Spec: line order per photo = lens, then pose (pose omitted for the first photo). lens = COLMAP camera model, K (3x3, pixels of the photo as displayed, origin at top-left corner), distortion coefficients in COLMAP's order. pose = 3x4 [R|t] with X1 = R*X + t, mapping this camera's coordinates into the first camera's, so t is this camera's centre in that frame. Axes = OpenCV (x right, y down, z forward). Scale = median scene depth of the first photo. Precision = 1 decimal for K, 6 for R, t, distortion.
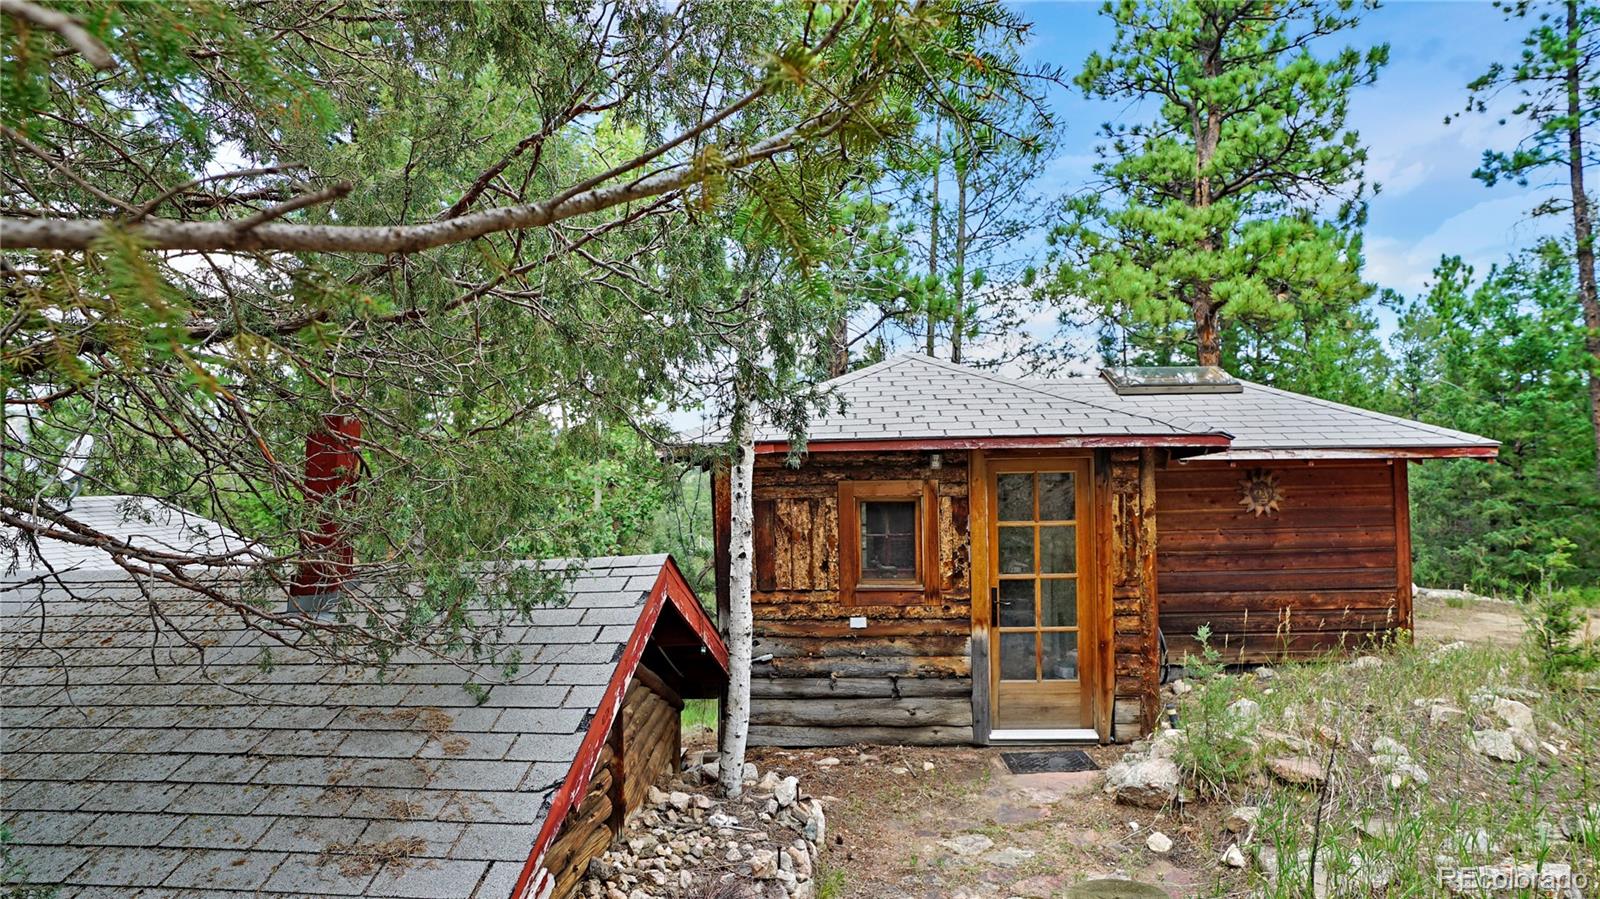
lens RADIAL K [[851.5, 0, 801.0], [0, 851.5, 452.4], [0, 0, 1]] dist [-0.004979, 0.000465]
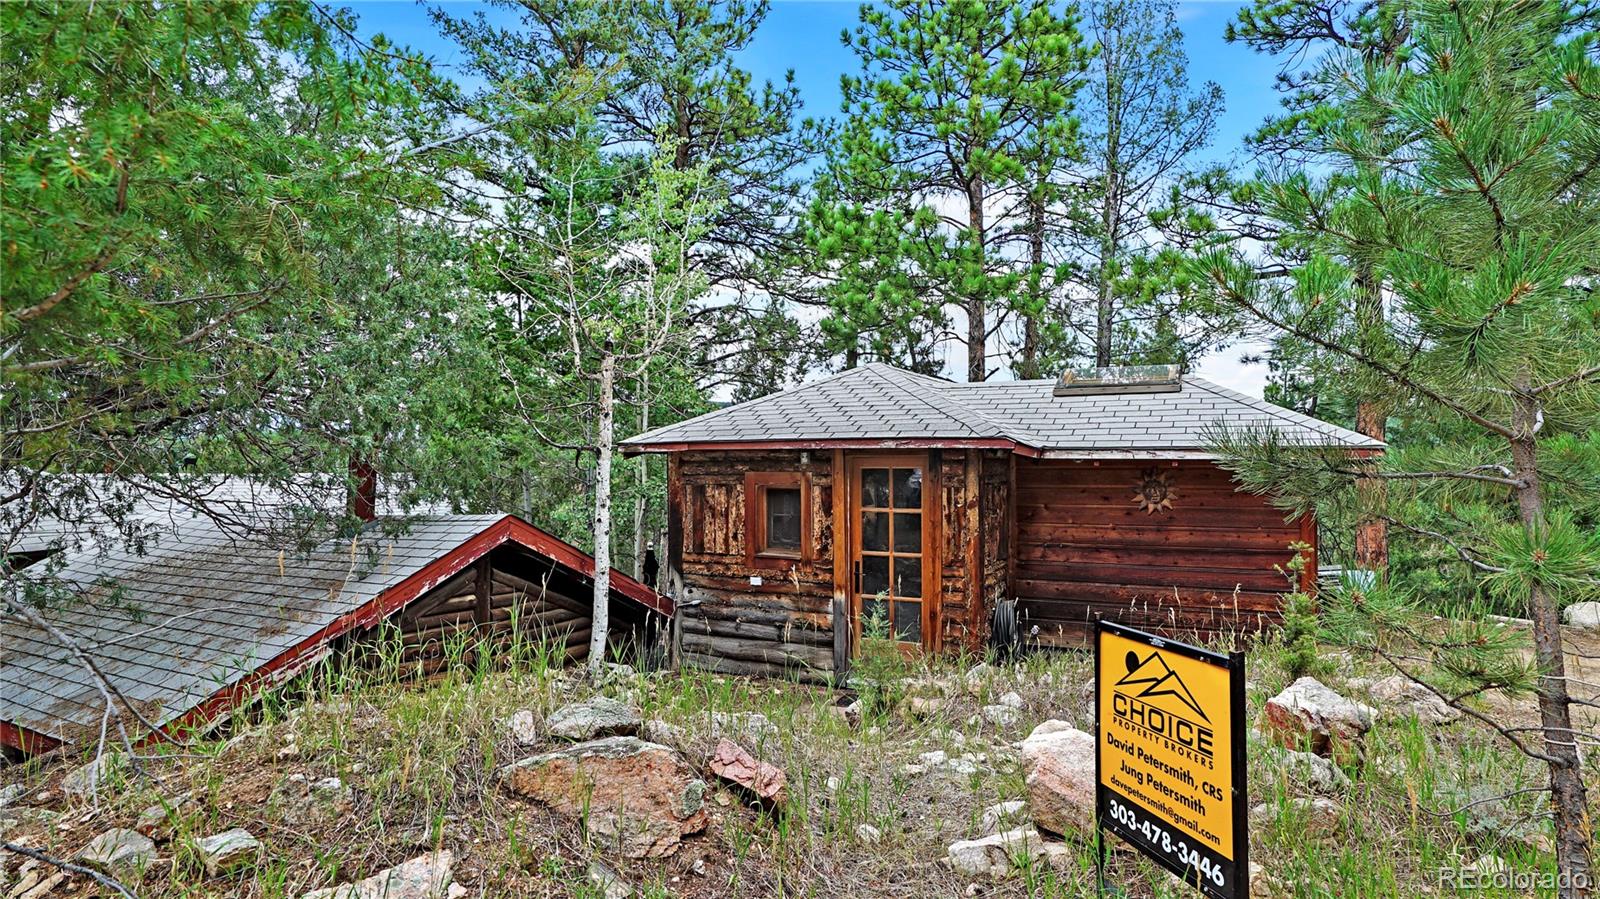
lens RADIAL K [[946.4, 0, 798.6], [0, 946.4, 449.2], [0, 0, 1]] dist [0.001835, 0.000281]
pose [[0.891135, 0.008574, -0.453657, 0.779145], [-0.001027, 0.999857, 0.016879, -0.025633], [0.453737, -0.014575, 0.891016, -0.252917]]
